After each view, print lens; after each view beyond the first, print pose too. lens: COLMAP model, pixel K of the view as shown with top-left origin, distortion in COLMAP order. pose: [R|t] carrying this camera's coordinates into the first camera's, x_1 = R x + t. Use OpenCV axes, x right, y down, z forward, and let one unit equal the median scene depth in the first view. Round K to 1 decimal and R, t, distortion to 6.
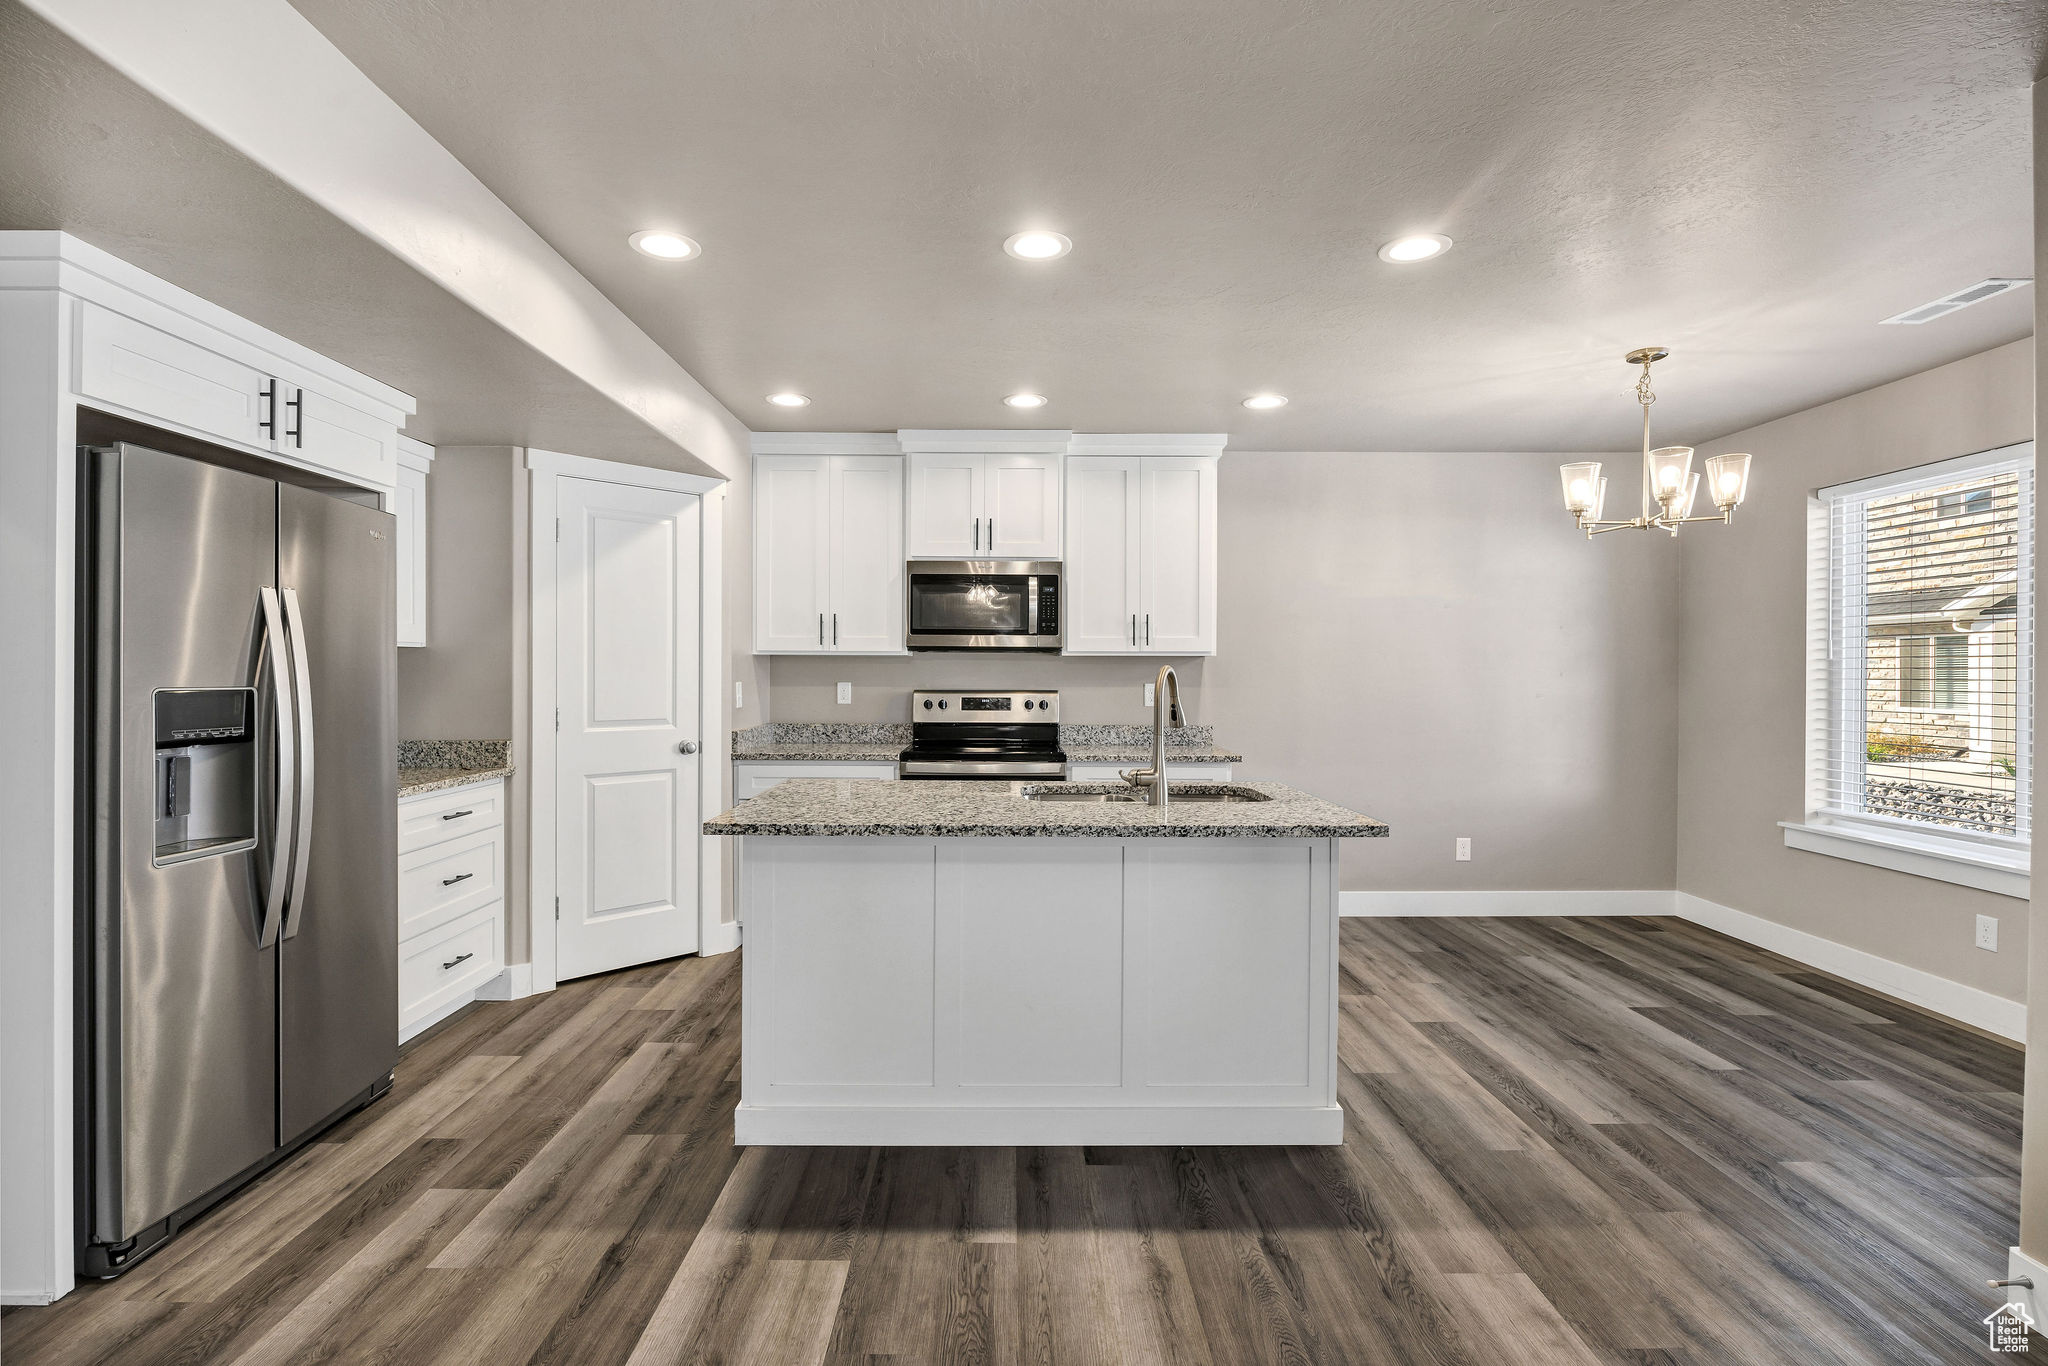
lens RADIAL K [[974.4, 0, 1026.2], [0, 974.4, 666.0], [0, 0, 1]] dist [-0.004207, 0.000404]
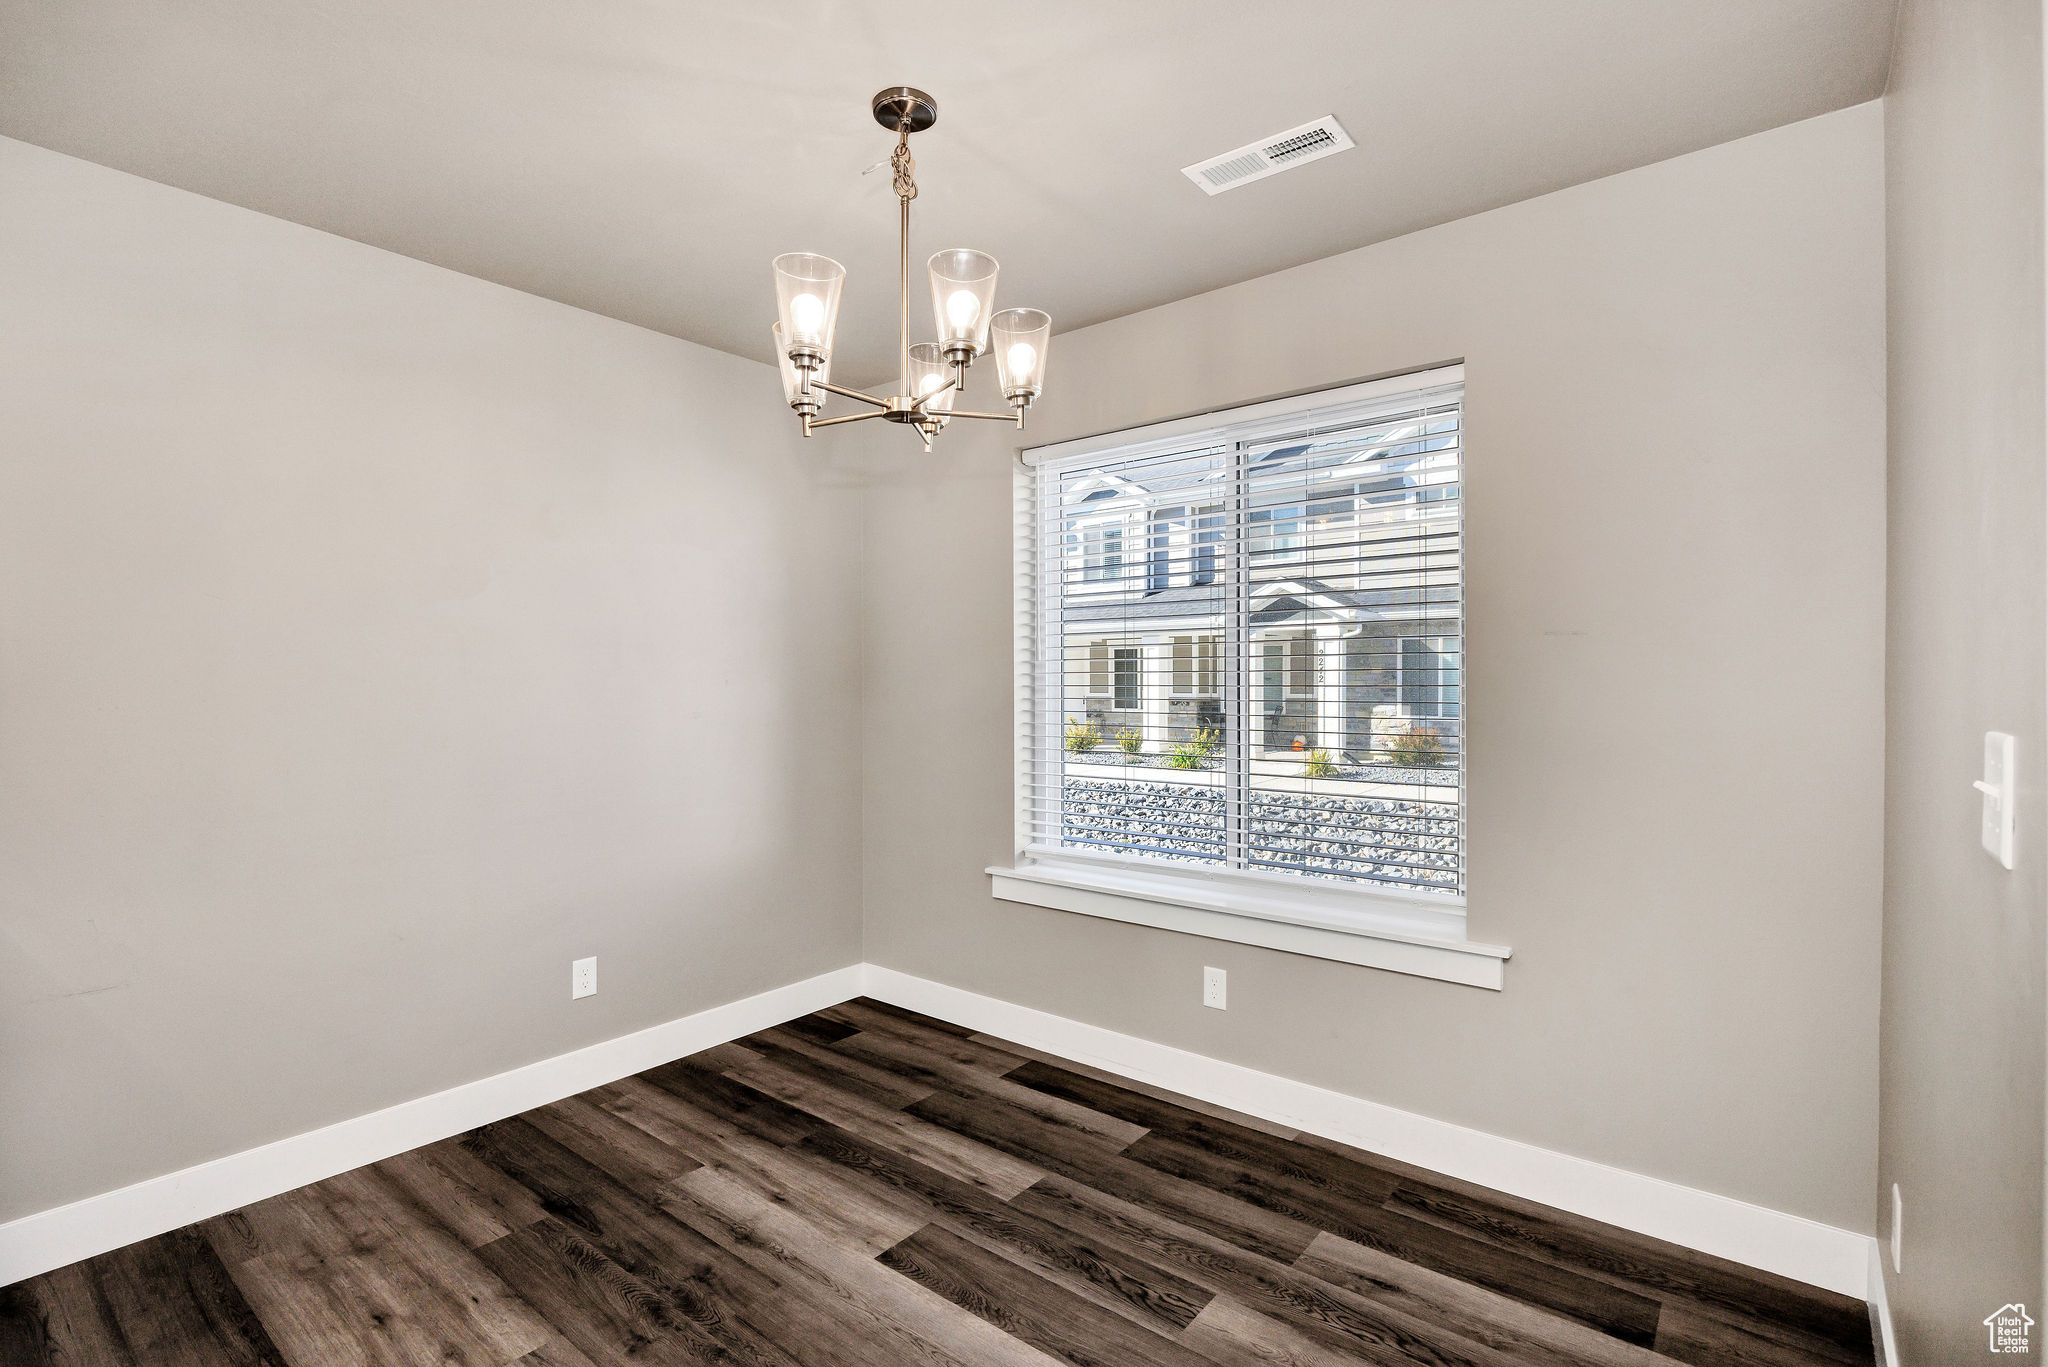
lens RADIAL K [[974.4, 0, 1028.7], [0, 974.4, 691.4], [0, 0, 1]] dist [-0.004207, 0.000404]
pose [[0.658016, -0.015610, 0.752843, 0.225484], [0.003893, 0.999842, 0.017328, 0.003995], [-0.752994, -0.008471, 0.657973, 0.501235]]
